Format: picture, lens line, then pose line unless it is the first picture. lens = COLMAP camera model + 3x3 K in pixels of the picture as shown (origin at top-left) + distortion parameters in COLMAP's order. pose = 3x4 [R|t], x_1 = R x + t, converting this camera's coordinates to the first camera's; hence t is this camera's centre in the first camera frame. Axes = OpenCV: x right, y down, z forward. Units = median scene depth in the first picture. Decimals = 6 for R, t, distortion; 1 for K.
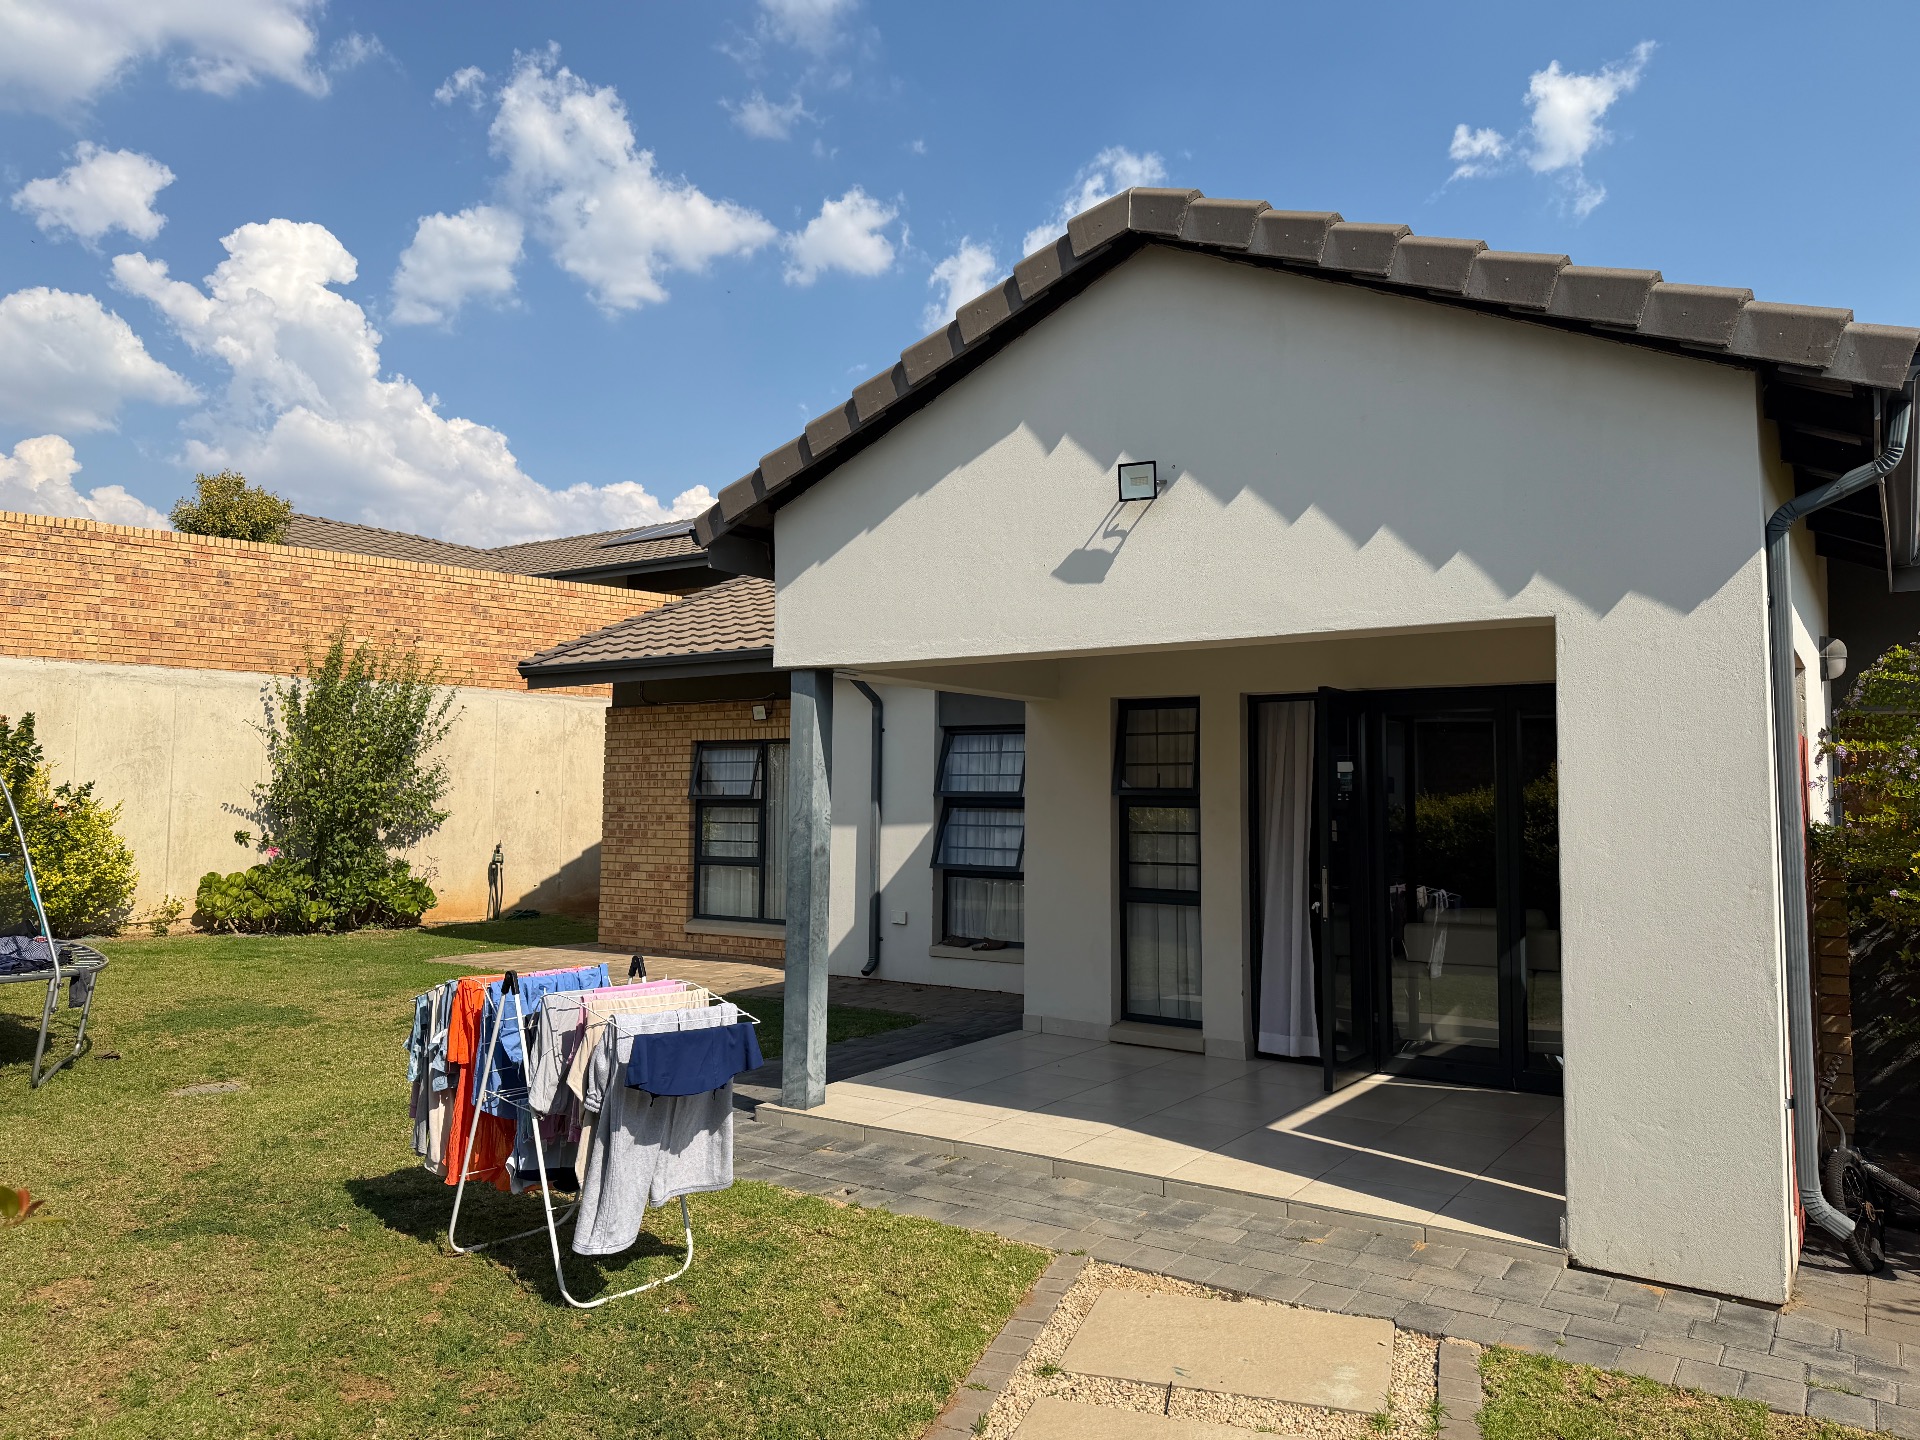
lens RADIAL K [[1339.5, 0, 925.9], [0, 1339.5, 695.8], [0, 0, 1]] dist [0.087411, -0.118991]
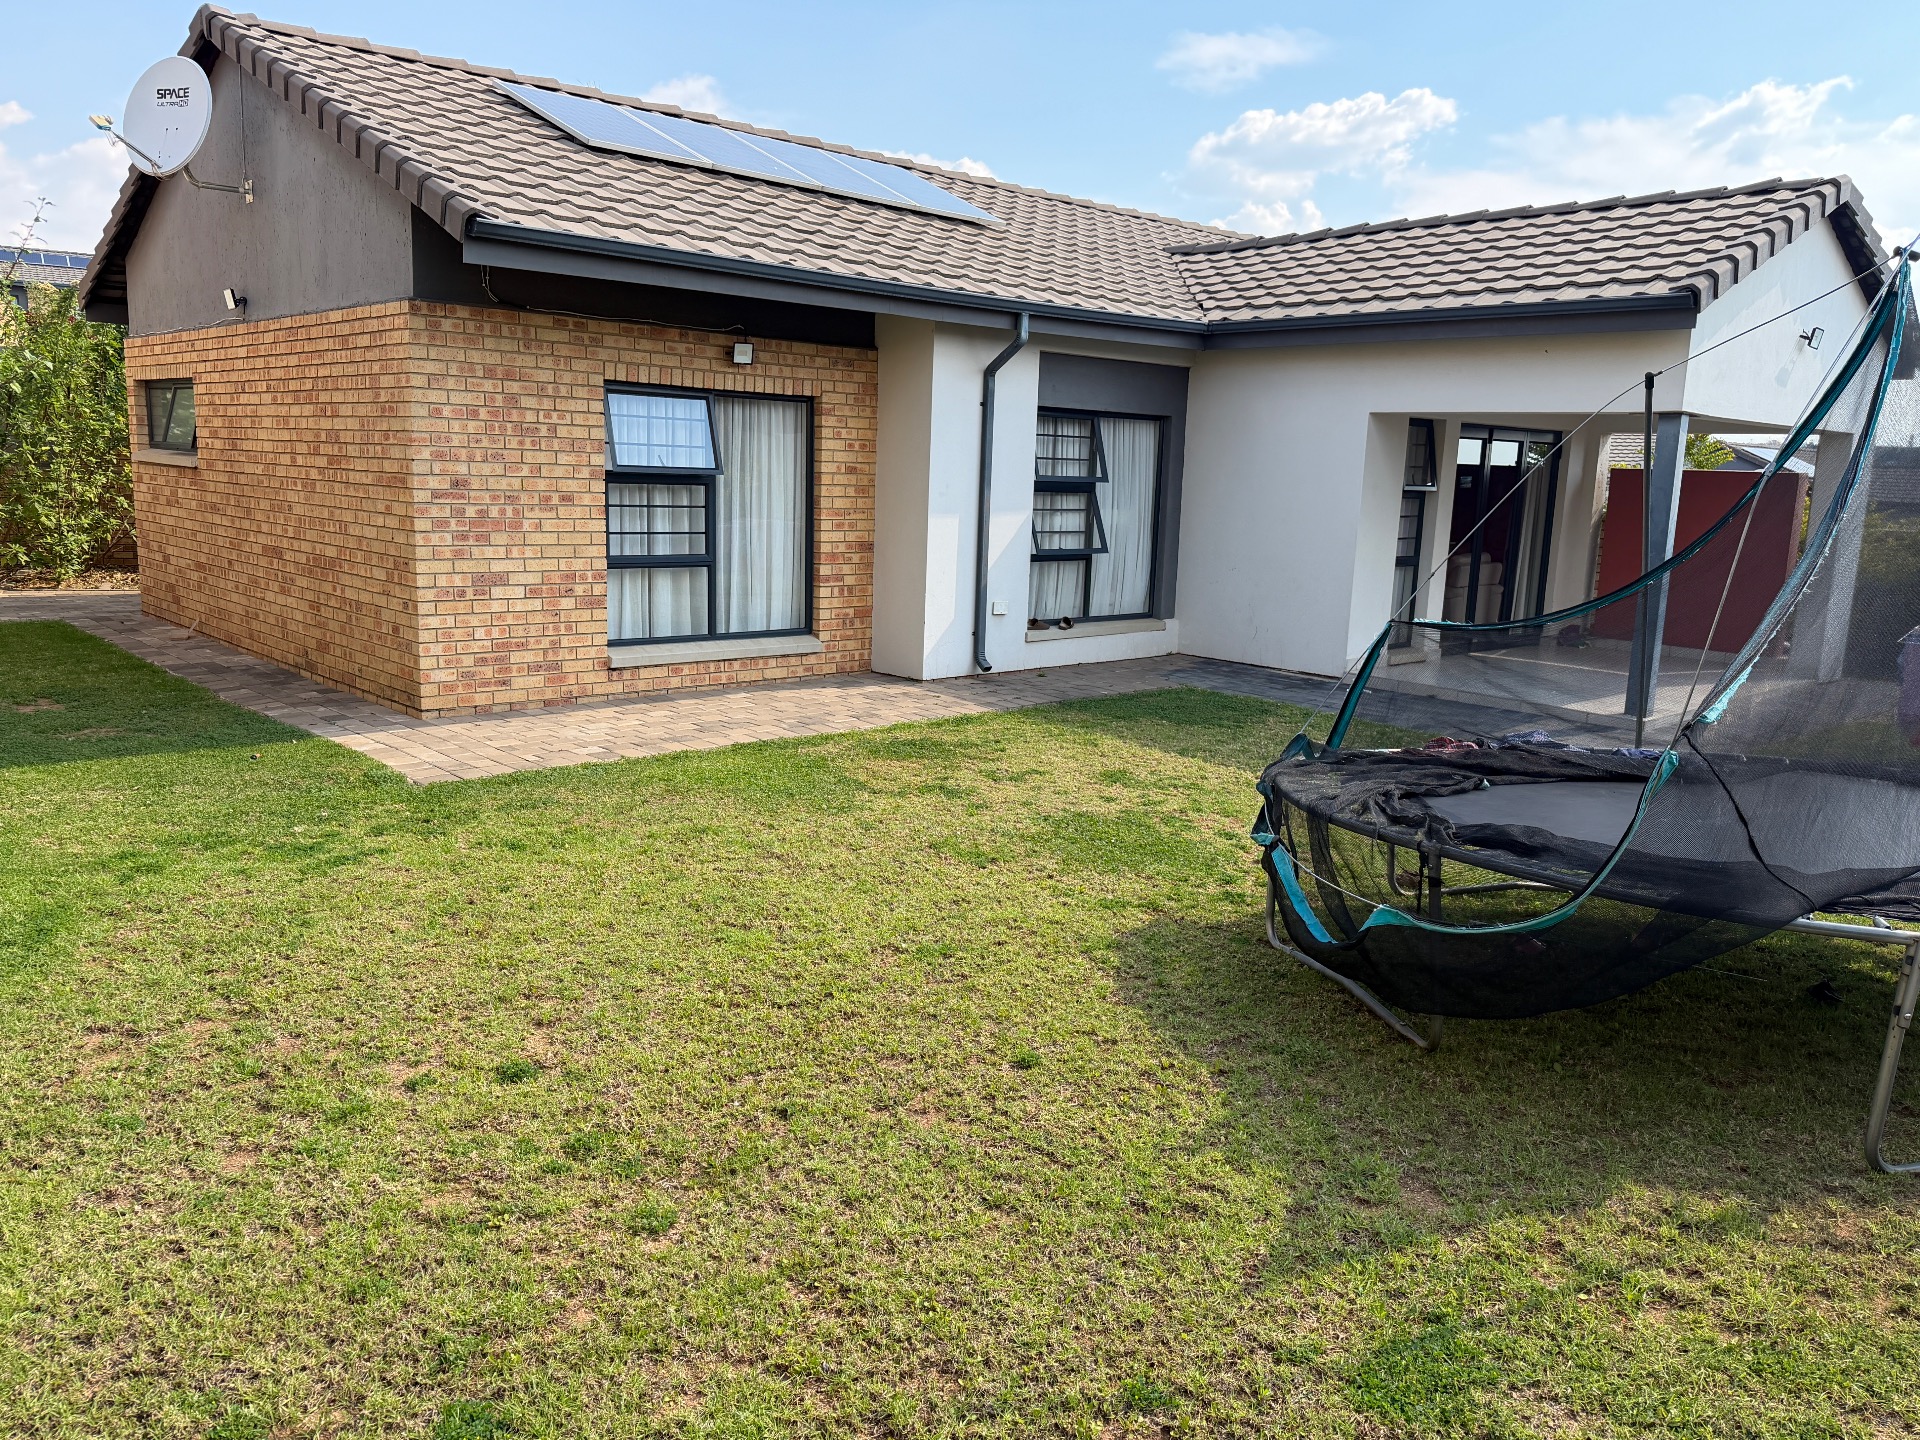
lens RADIAL K [[1438.3, 0, 962.5], [0, 1438.3, 722.6], [0, 0, 1]] dist [0.092164, -0.107852]
pose [[0.199098, -0.172299, 0.964714, -0.827475], [-0.112400, 0.973911, 0.197139, 0.036371], [-0.973512, -0.147684, 0.174537, 0.669127]]
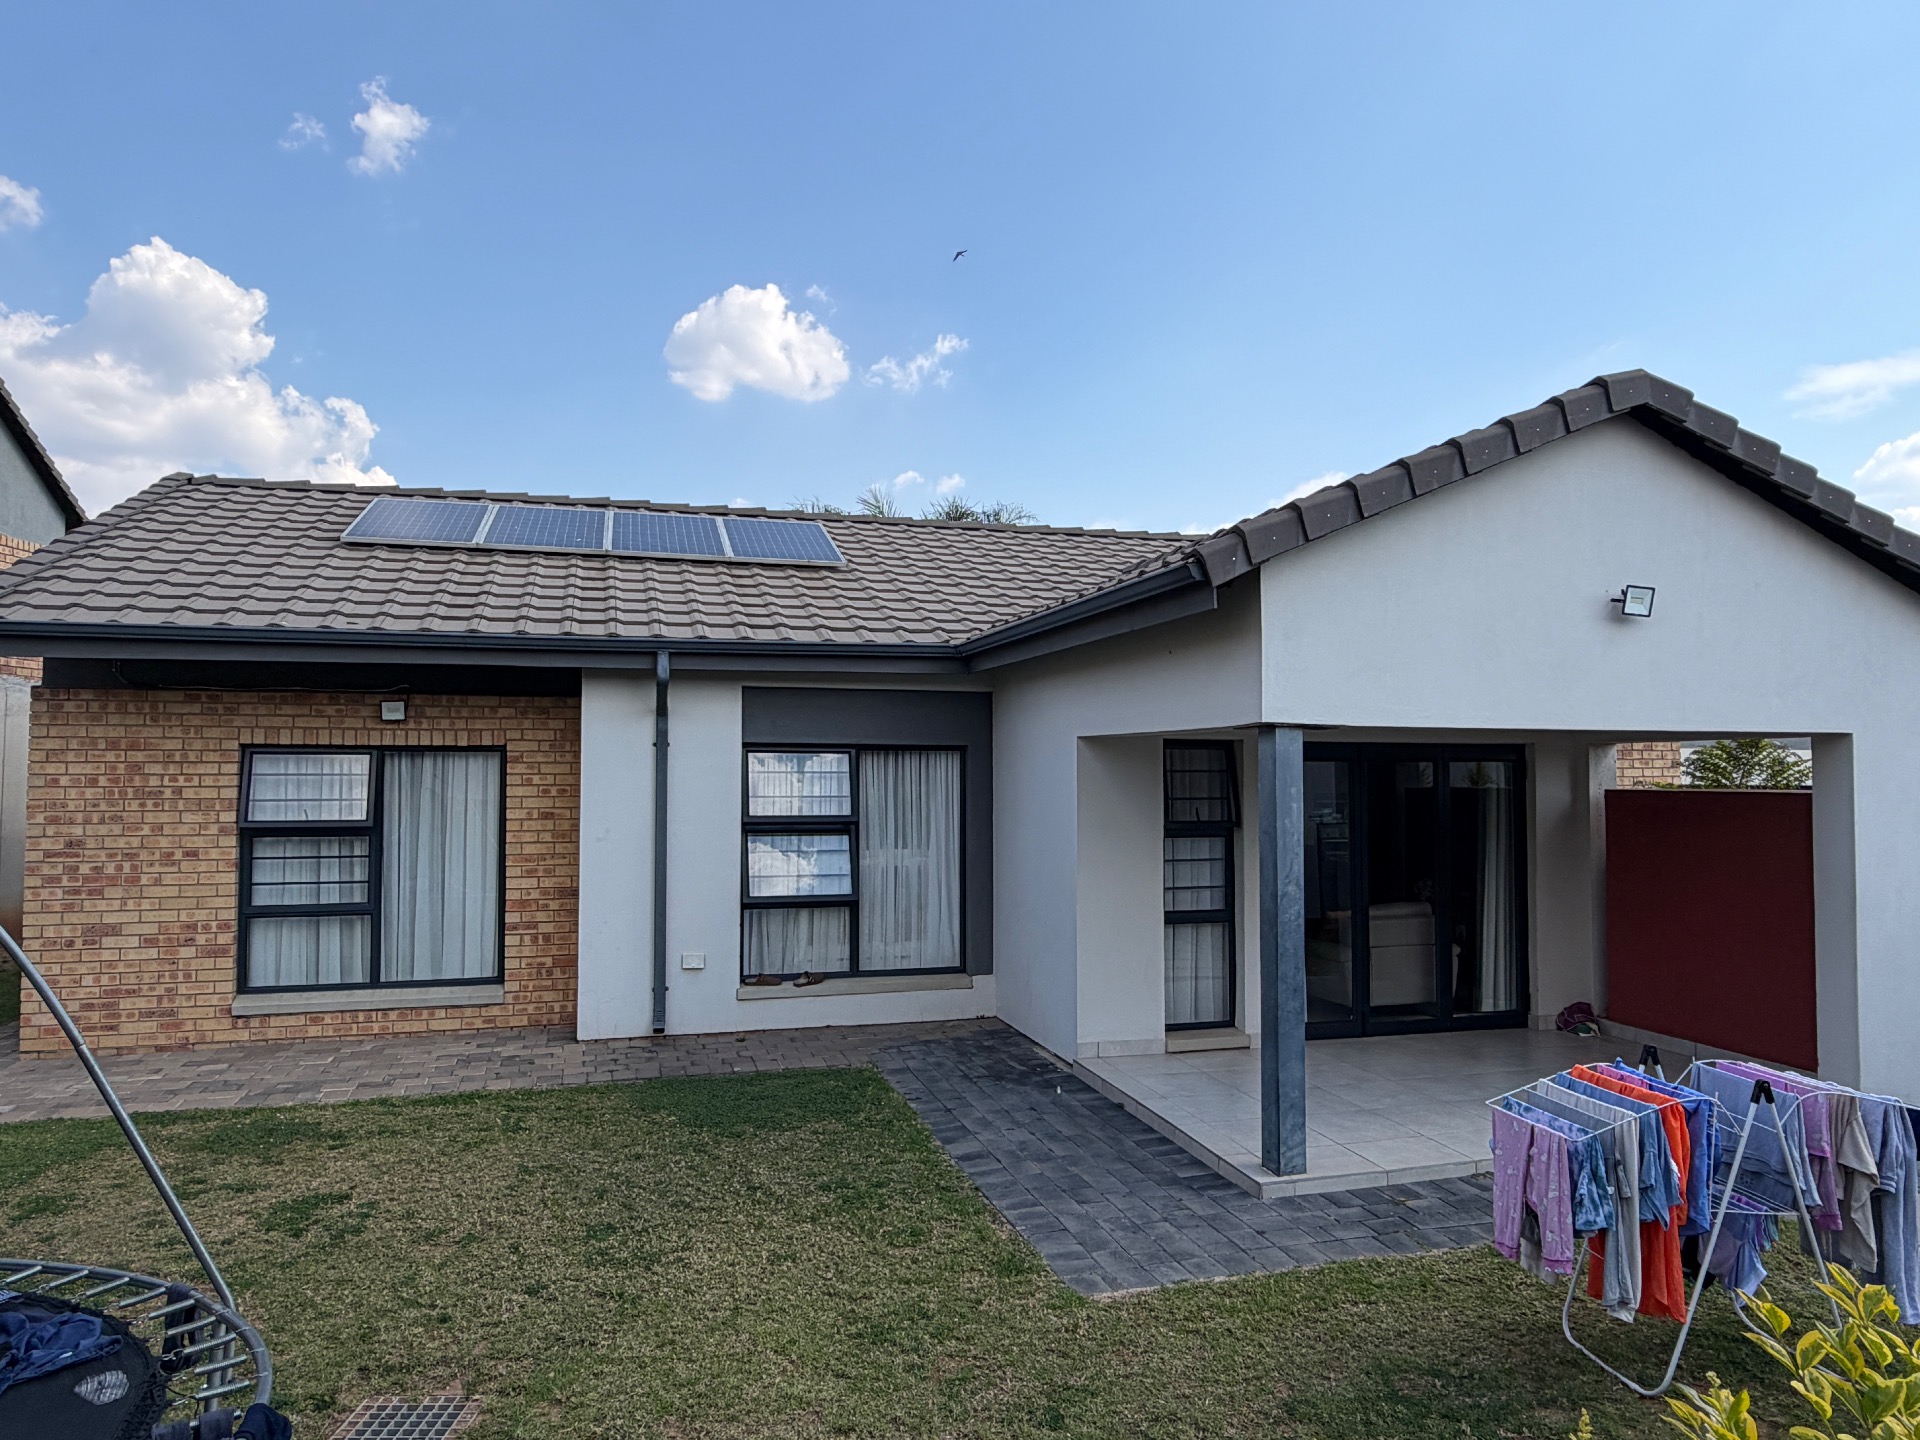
lens RADIAL K [[1234.8, 0, 960.7], [0, 1234.8, 731.4], [0, 0, 1]] dist [-0.002212, 0.003416]
pose [[0.632771, 0.019913, 0.774083, -0.425553], [-0.059084, 0.997997, 0.022625, -0.009549], [-0.772082, -0.060052, 0.632679, 0.295650]]
